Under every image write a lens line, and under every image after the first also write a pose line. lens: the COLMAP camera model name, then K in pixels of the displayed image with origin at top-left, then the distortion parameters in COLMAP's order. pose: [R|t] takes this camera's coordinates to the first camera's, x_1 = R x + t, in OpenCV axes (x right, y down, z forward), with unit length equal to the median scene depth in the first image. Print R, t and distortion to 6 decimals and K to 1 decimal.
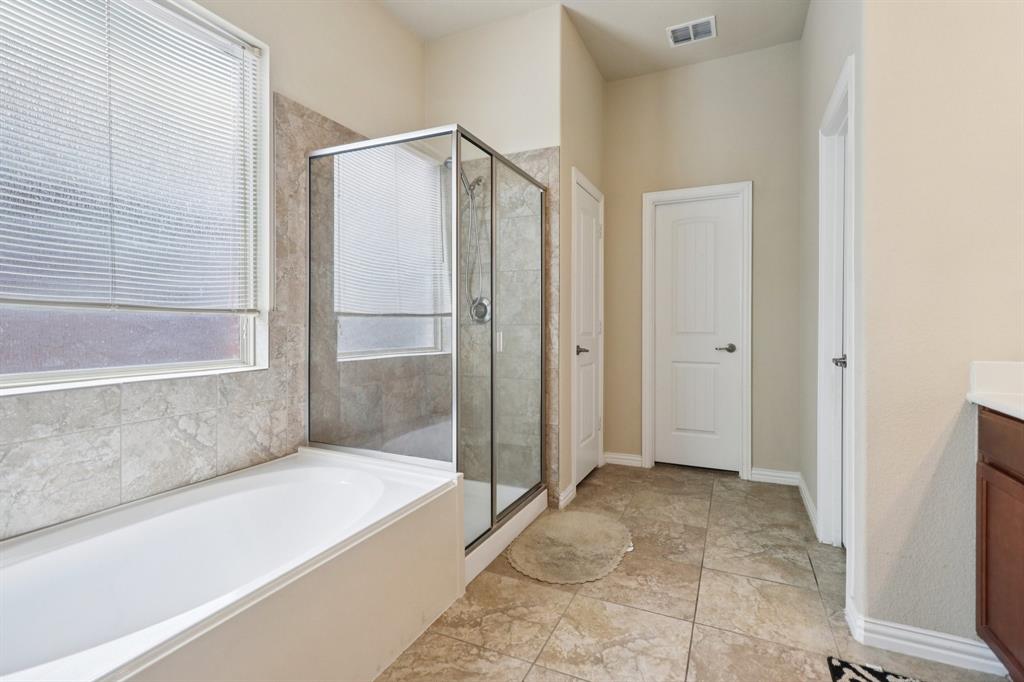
lens RADIAL K [[476.6, 0, 509.6], [0, 476.6, 326.1], [0, 0, 1]] dist [0.001009, 0.000604]
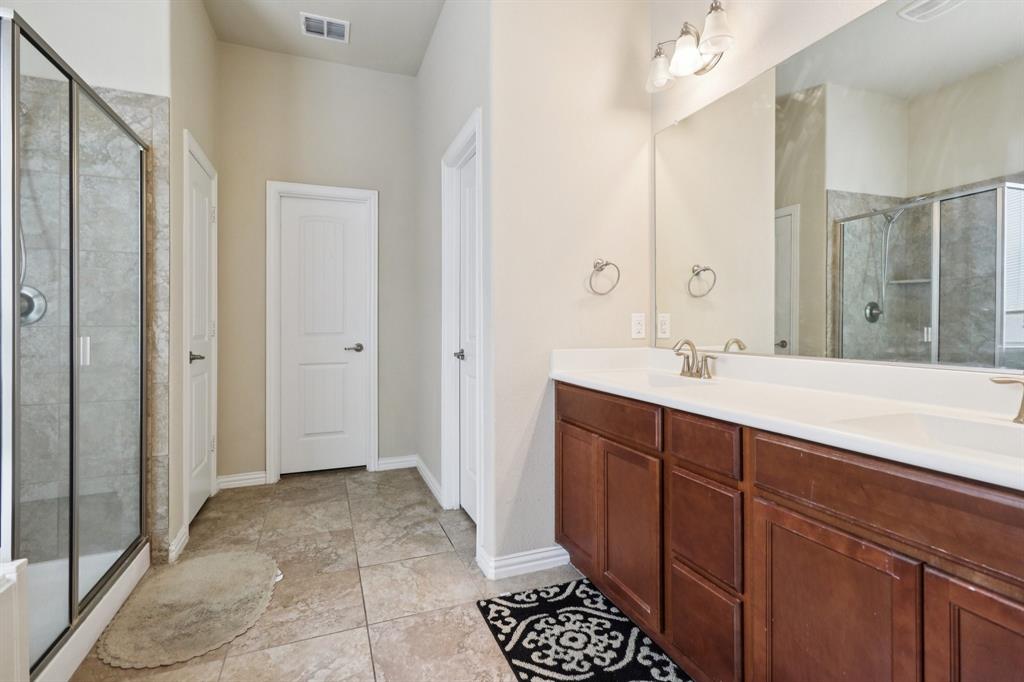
lens RADIAL K [[477.5, 0, 508.3], [0, 477.5, 322.0], [0, 0, 1]] dist [0.001086, 0.000230]
pose [[0.689294, 0.001150, 0.724481, -0.086090], [0.005804, 0.999958, -0.007110, -0.000443], [-0.724458, 0.009106, 0.689259, 0.063075]]
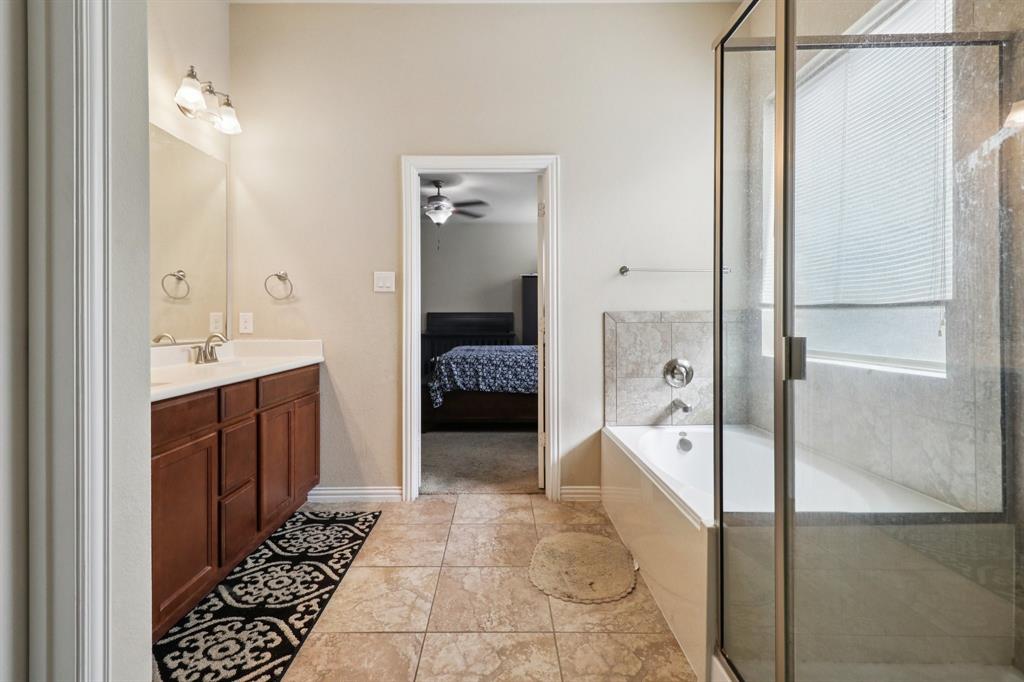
lens RADIAL K [[477.5, 0, 508.3], [0, 477.5, 322.0], [0, 0, 1]] dist [0.001086, 0.000230]
pose [[-0.894958, 0.003816, -0.446133, 0.358694], [0.000742, 0.999975, 0.007064, -0.005112], [0.446149, 0.005991, -0.894939, 1.100006]]
